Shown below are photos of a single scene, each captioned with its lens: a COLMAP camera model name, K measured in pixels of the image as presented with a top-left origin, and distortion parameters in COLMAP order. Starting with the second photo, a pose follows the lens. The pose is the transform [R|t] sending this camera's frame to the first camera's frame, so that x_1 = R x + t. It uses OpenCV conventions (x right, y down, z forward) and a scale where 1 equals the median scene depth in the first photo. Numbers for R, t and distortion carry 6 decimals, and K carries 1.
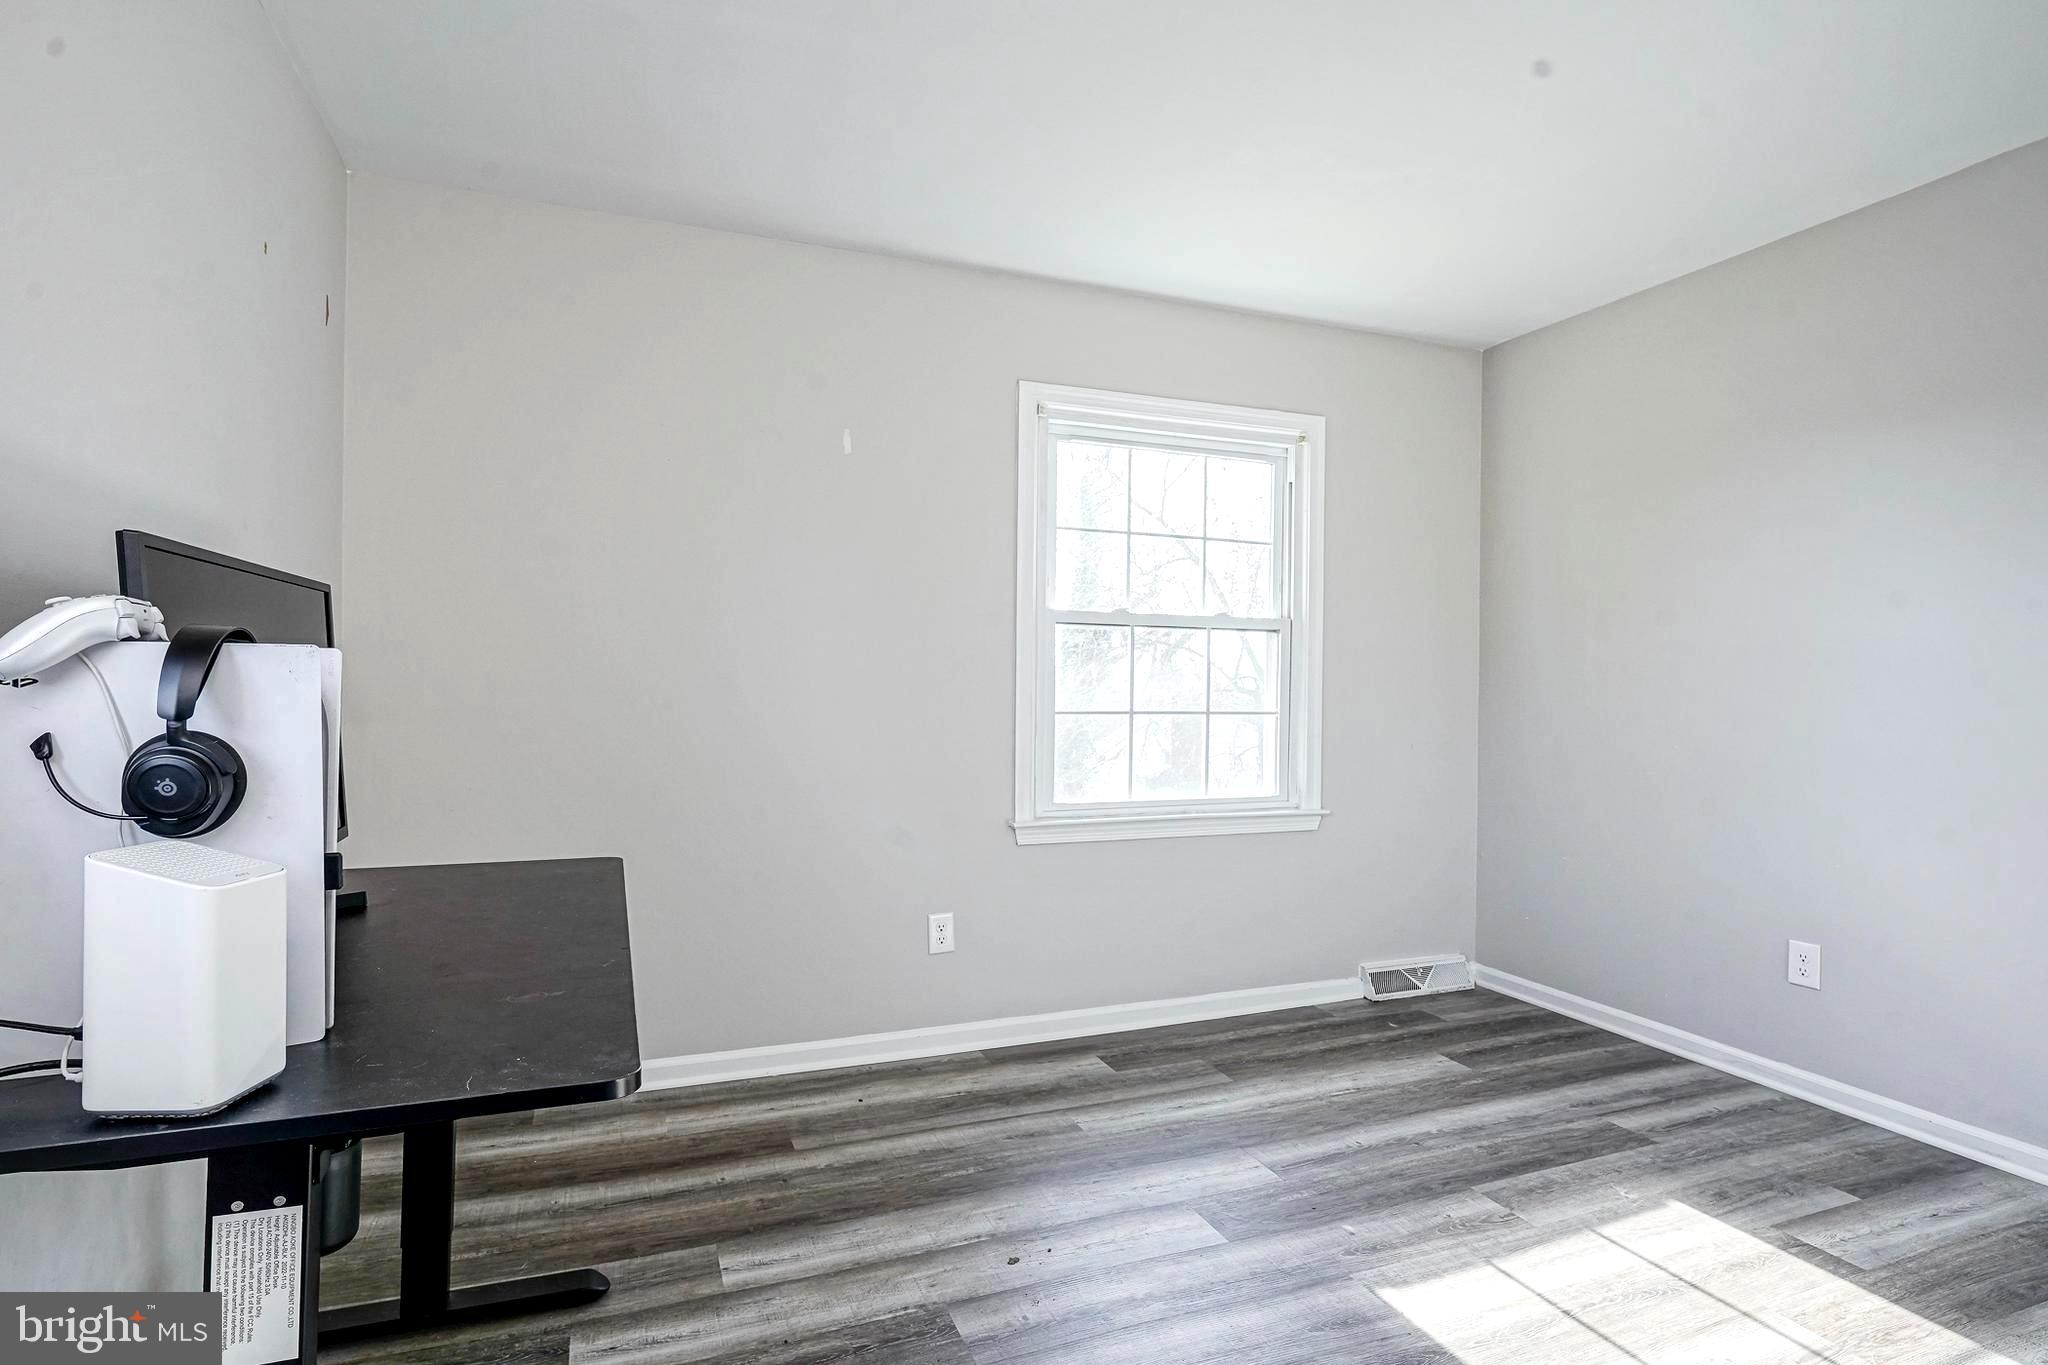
lens RADIAL K [[1016.1, 0, 1002.5], [0, 1016.1, 690.1], [0, 0, 1]] dist [-0.010827, 0.000904]
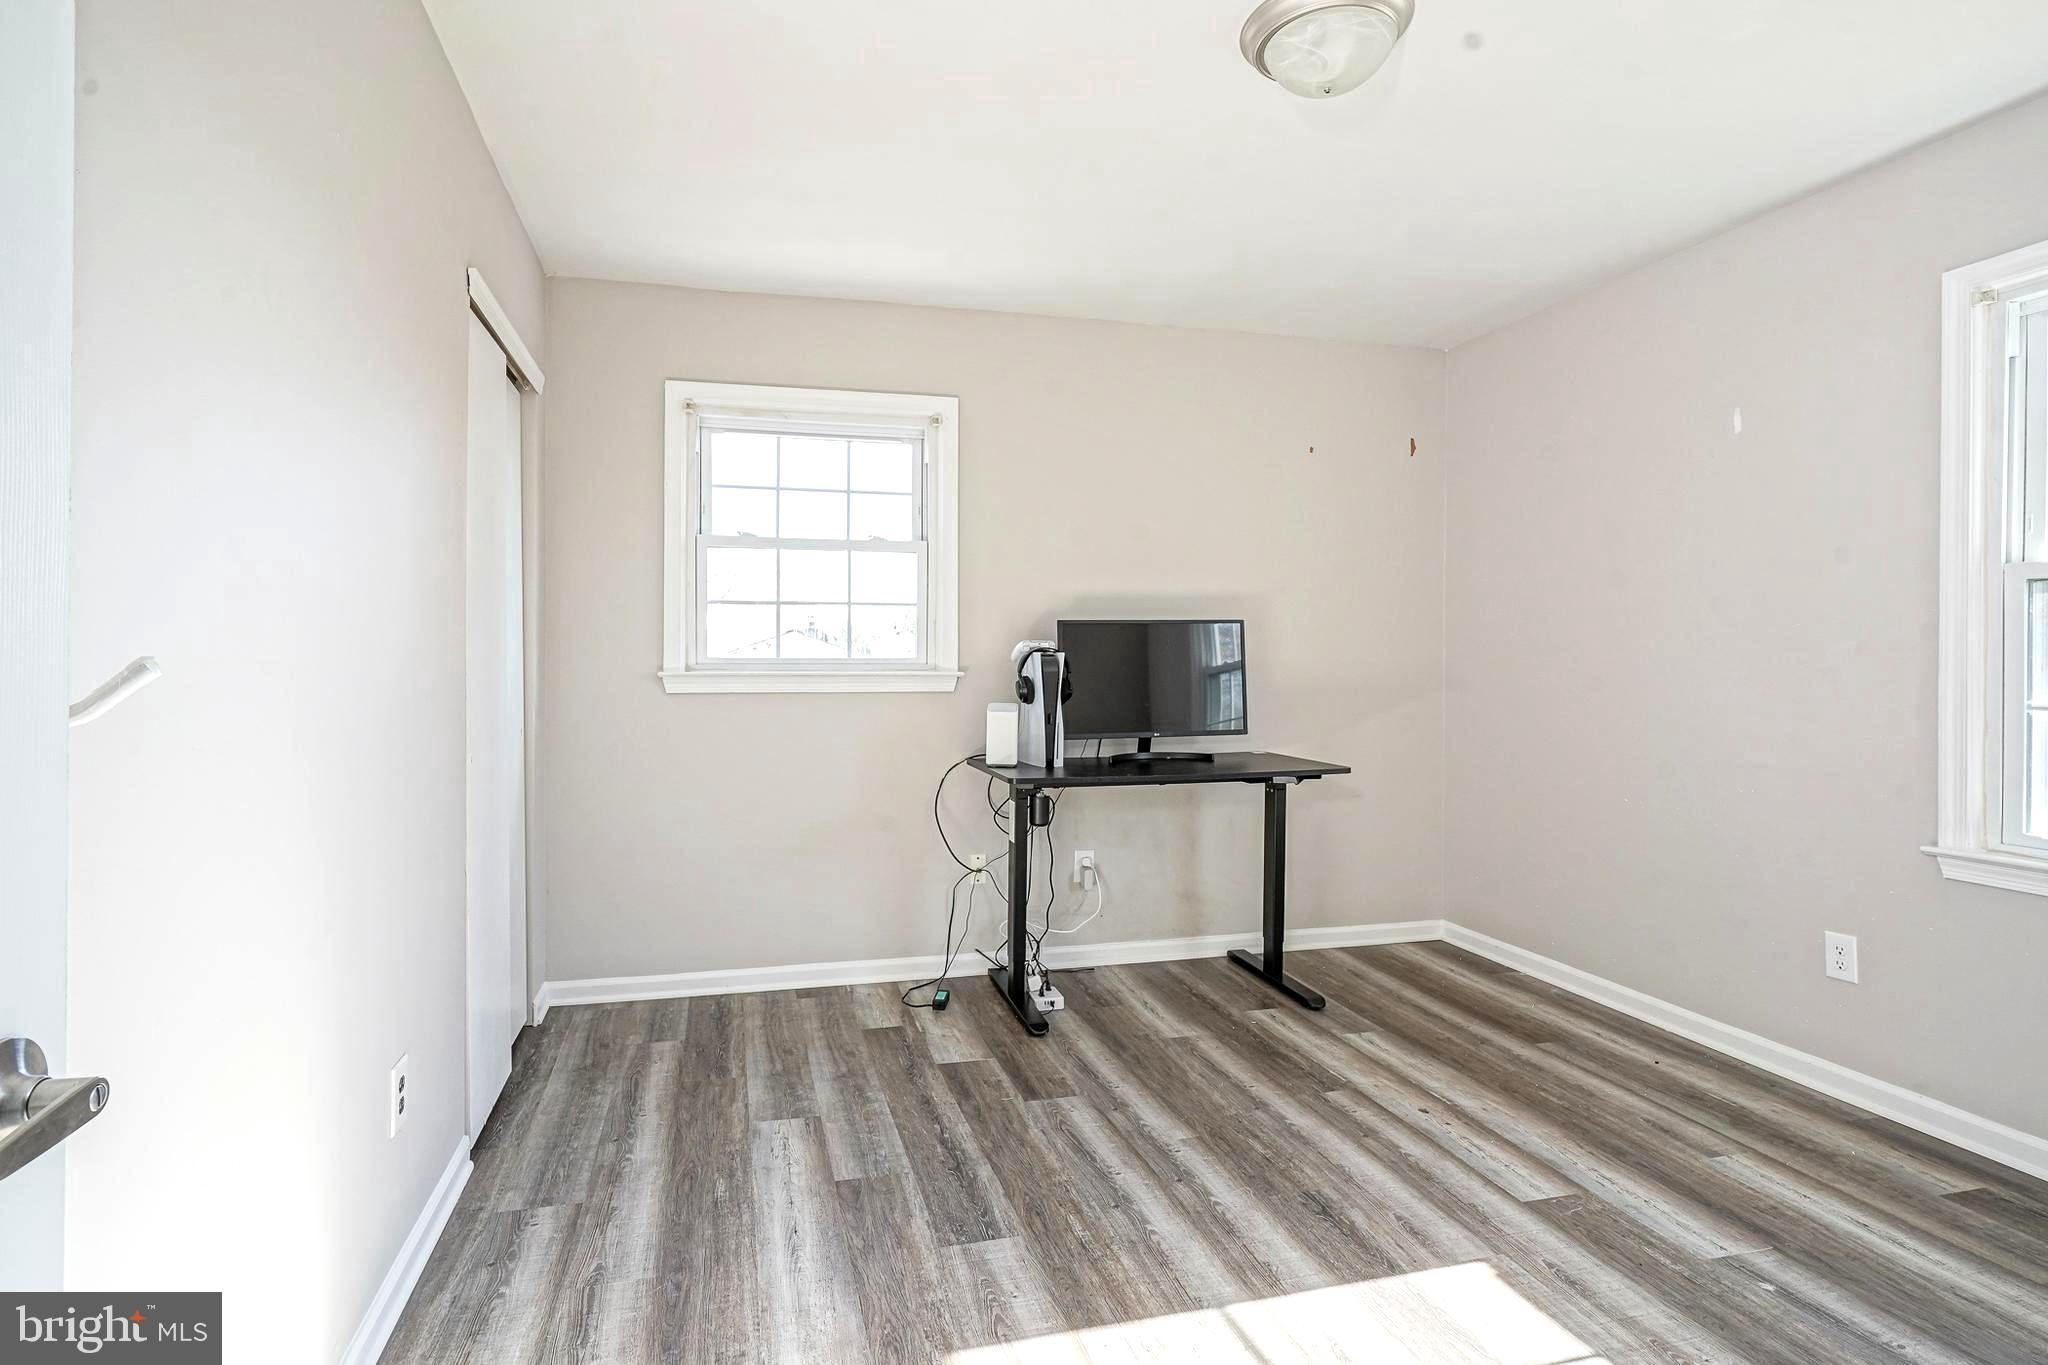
lens RADIAL K [[1049.7, 0, 978.3], [0, 1049.7, 667.2], [0, 0, 1]] dist [-0.009544, 0.000858]
pose [[-0.121118, 0.002588, -0.992635, 1.083757], [-0.010882, 0.999933, 0.003935, -0.002362], [0.992578, 0.011278, -0.121082, 0.454074]]
